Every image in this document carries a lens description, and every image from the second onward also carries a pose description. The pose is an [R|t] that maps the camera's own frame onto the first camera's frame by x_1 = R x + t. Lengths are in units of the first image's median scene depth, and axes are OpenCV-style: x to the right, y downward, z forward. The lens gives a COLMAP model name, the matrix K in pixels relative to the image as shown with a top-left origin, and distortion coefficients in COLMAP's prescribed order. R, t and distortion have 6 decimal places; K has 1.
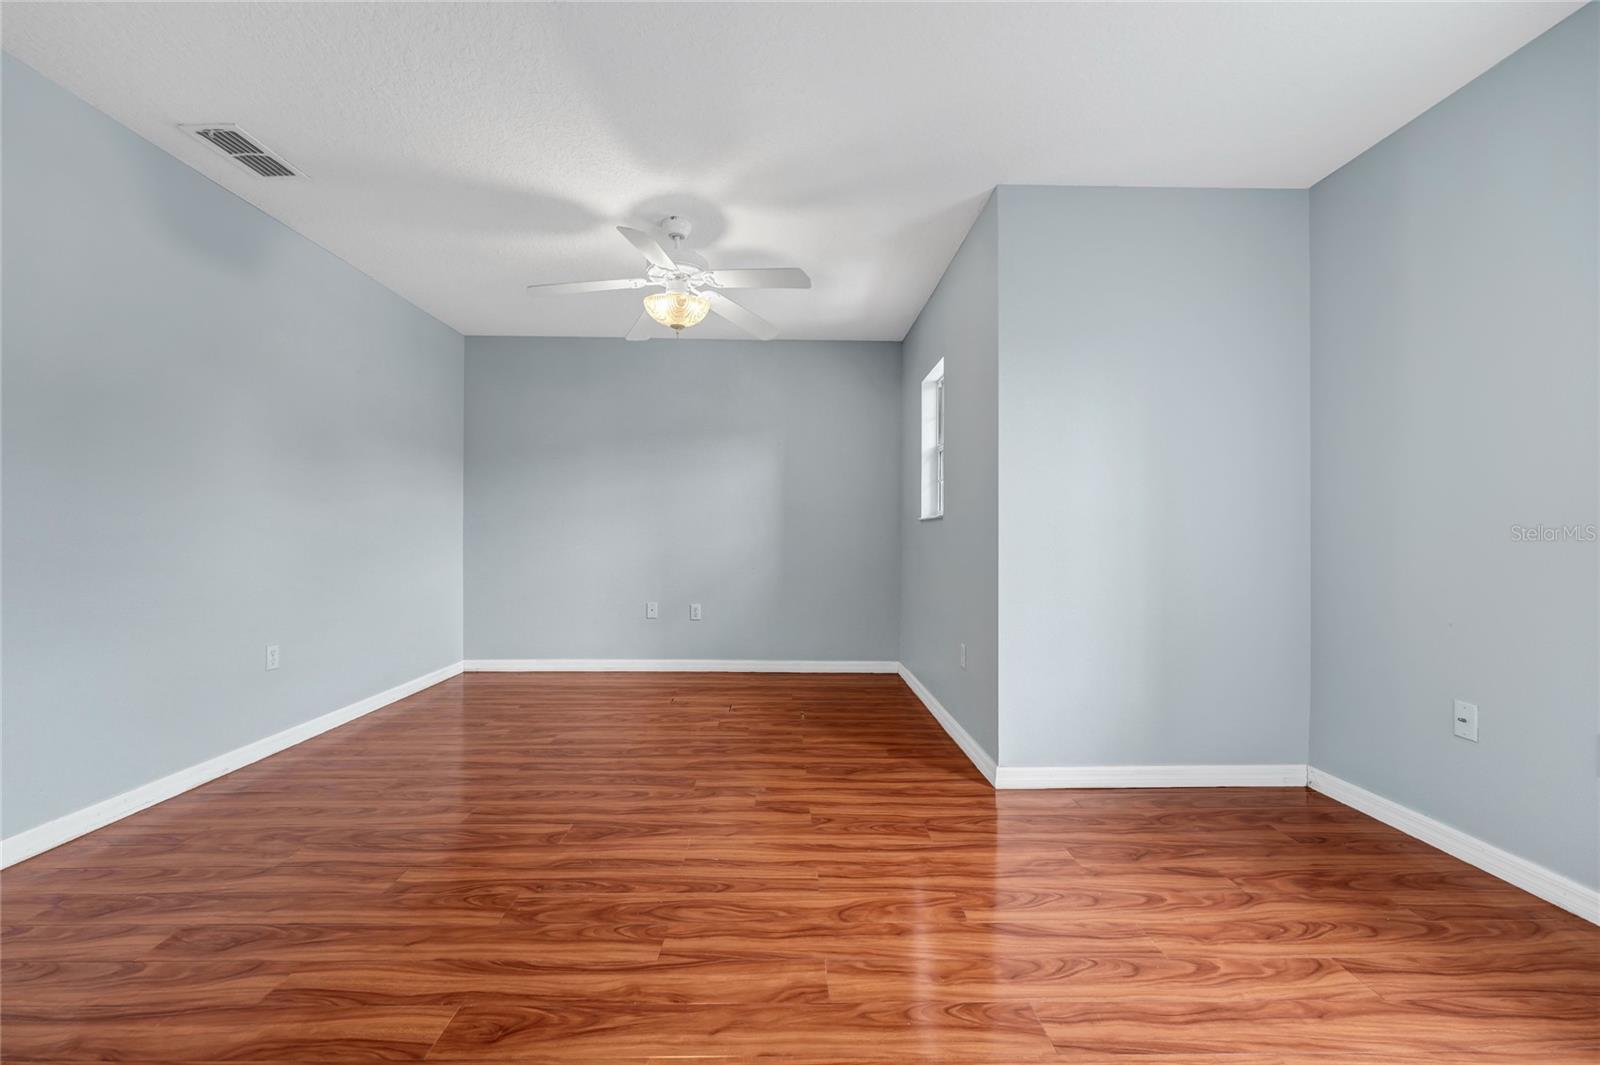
lens RADIAL K [[651.9, 0, 796.9], [0, 651.9, 535.3], [0, 0, 1]] dist [-0.000200, -0.000067]
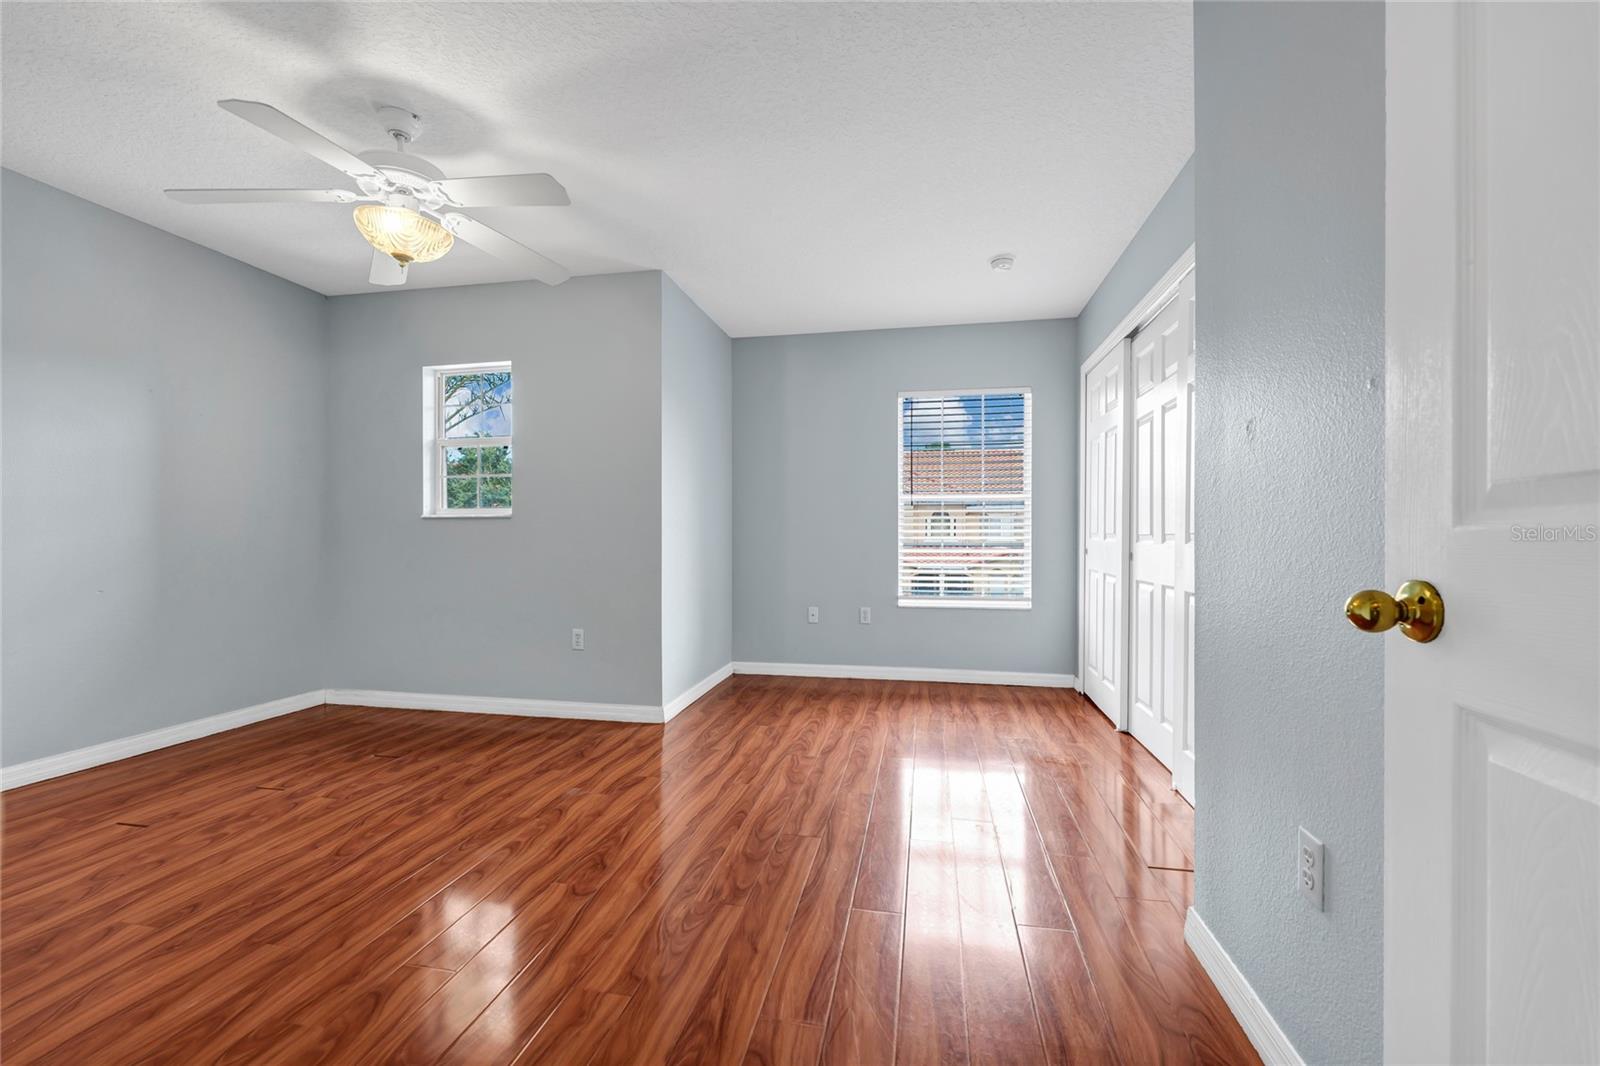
lens RADIAL K [[665.9, 0, 799.3], [0, 665.9, 533.8], [0, 0, 1]] dist [0.000270, -0.000098]
pose [[0.199039, -0.003680, 0.979985, -0.985668], [0.002344, 0.999992, 0.003279, -0.004669], [-0.979989, 0.001644, 0.199046, 0.460354]]
